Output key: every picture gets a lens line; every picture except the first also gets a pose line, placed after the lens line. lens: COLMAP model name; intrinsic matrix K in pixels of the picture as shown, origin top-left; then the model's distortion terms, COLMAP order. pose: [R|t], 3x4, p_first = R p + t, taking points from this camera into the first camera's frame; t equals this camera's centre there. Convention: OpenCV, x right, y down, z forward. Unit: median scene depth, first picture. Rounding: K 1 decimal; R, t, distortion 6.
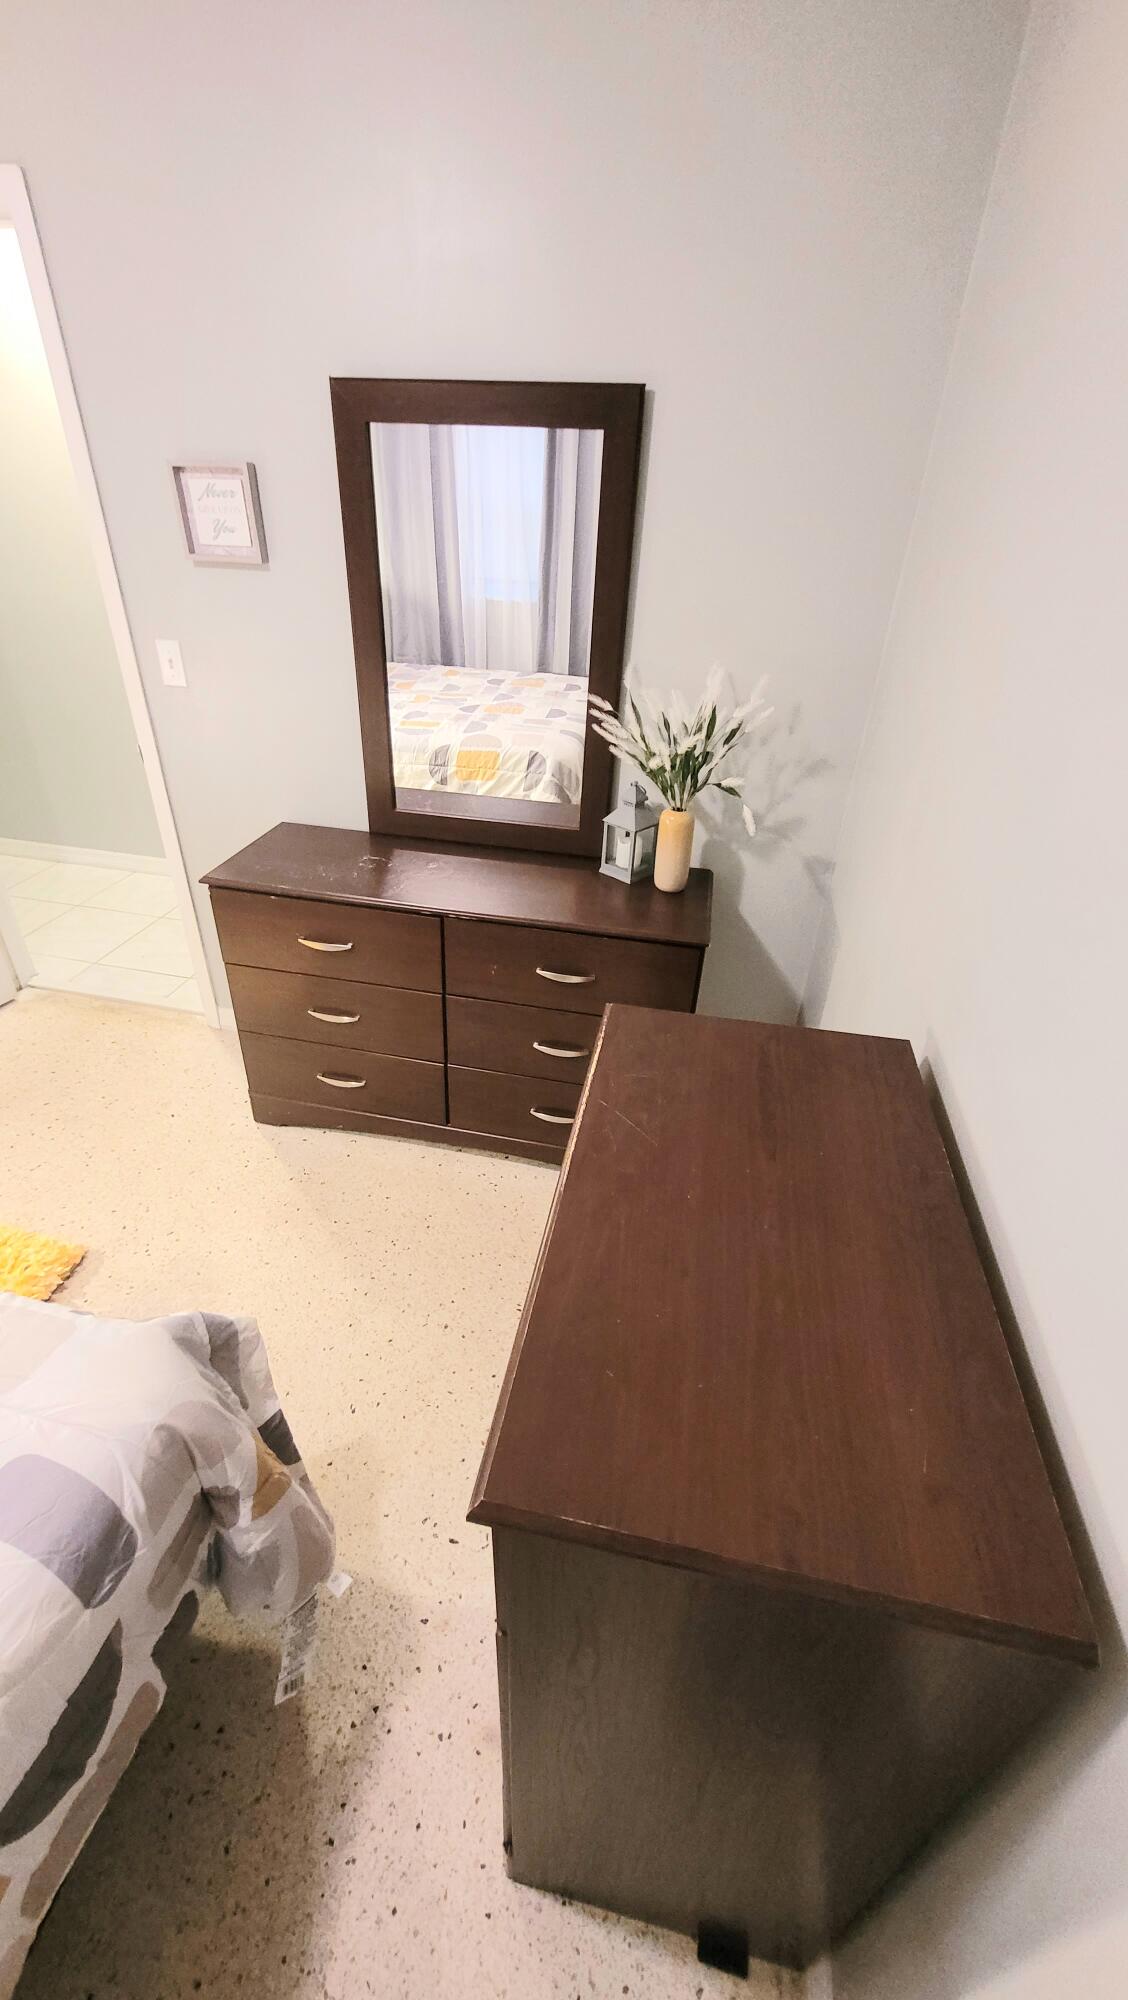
lens RADIAL K [[784.0, 0, 553.9], [0, 784.0, 986.8], [0, 0, 1]] dist [-0.000525, -0.000351]
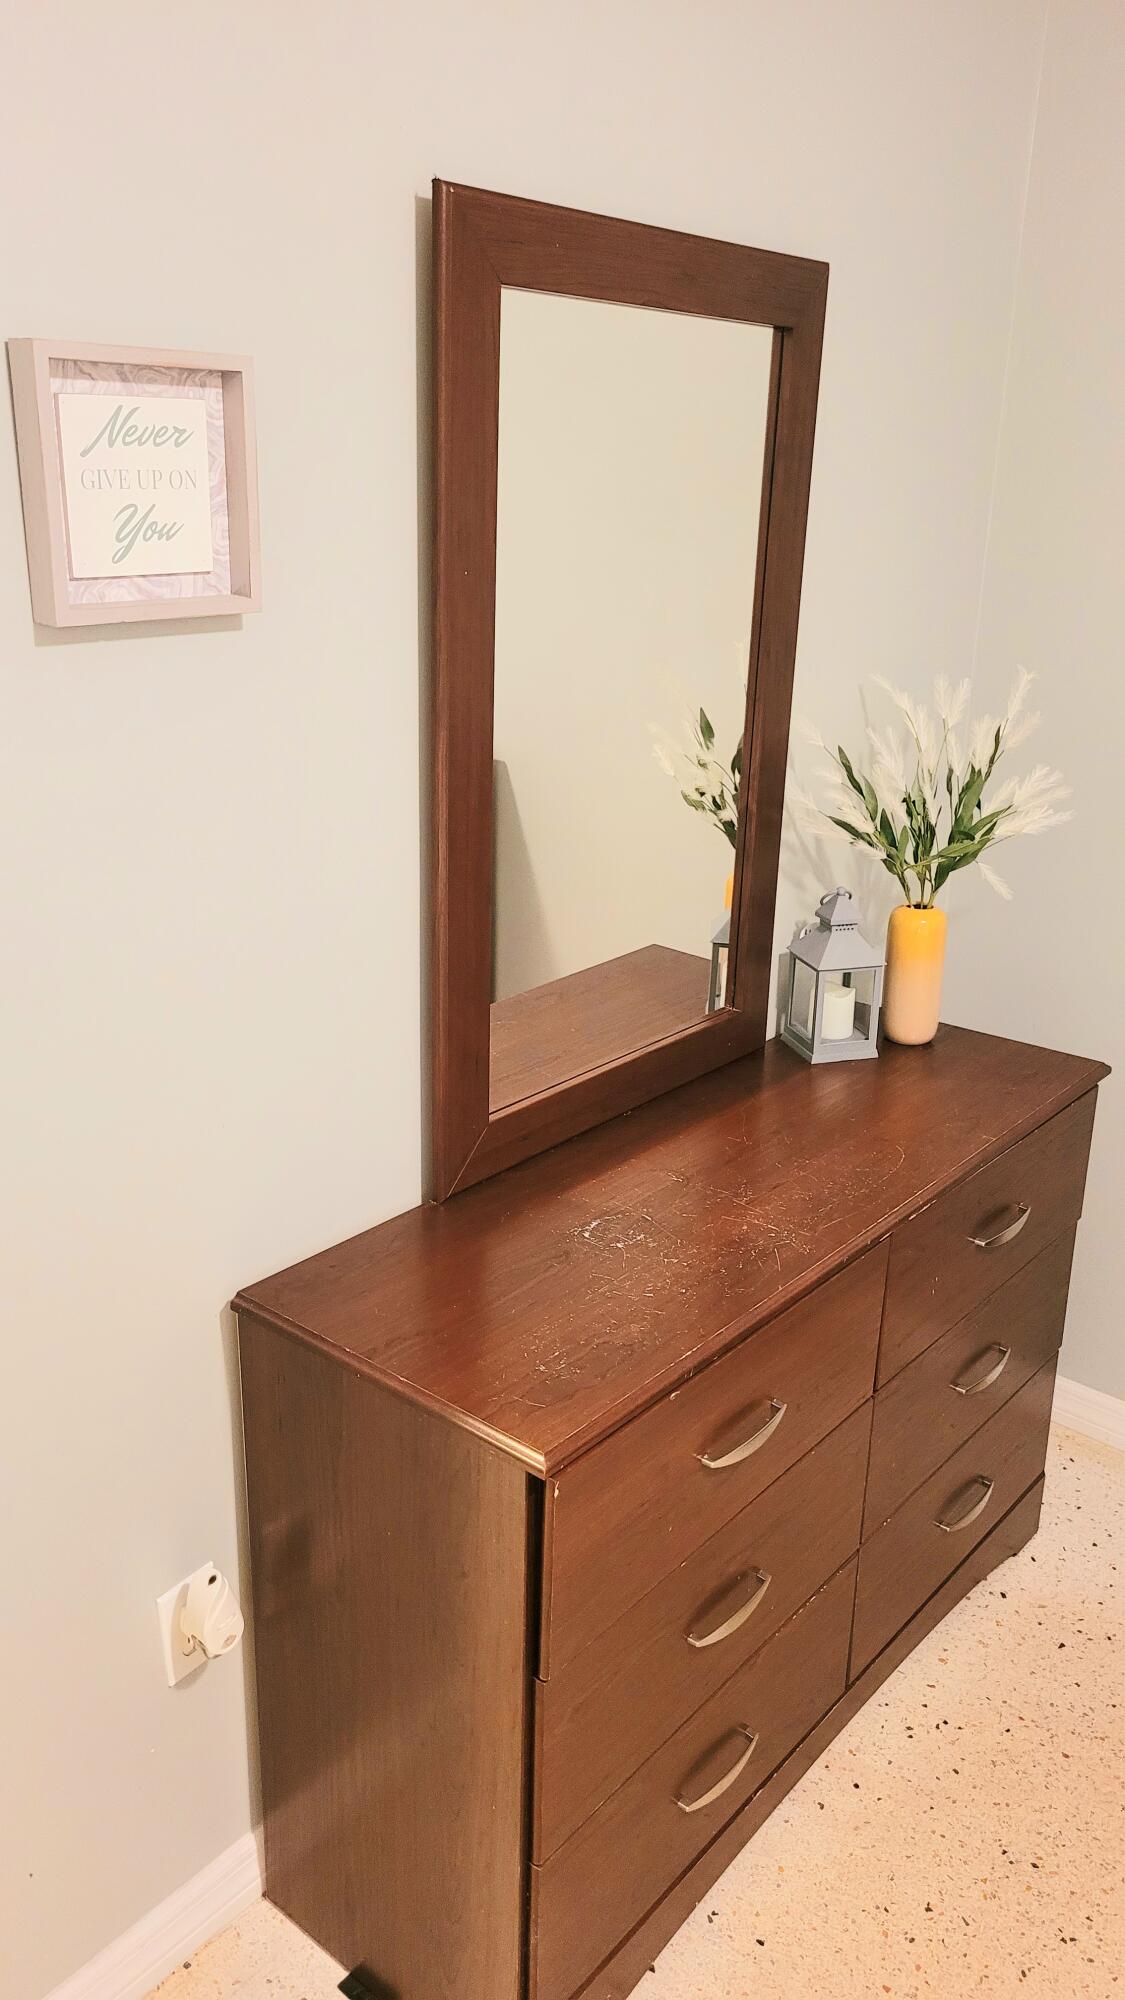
lens RADIAL K [[1505.1, 0, 562.5], [0, 1505.1, 1000.0], [0, 0, 1]] dist [0.027170, -0.007302]
pose [[0.477433, -0.320334, 0.818195, -0.955579], [0.457991, 0.885404, 0.079401, -0.383380], [-0.749868, 0.336817, 0.569431, 0.575768]]
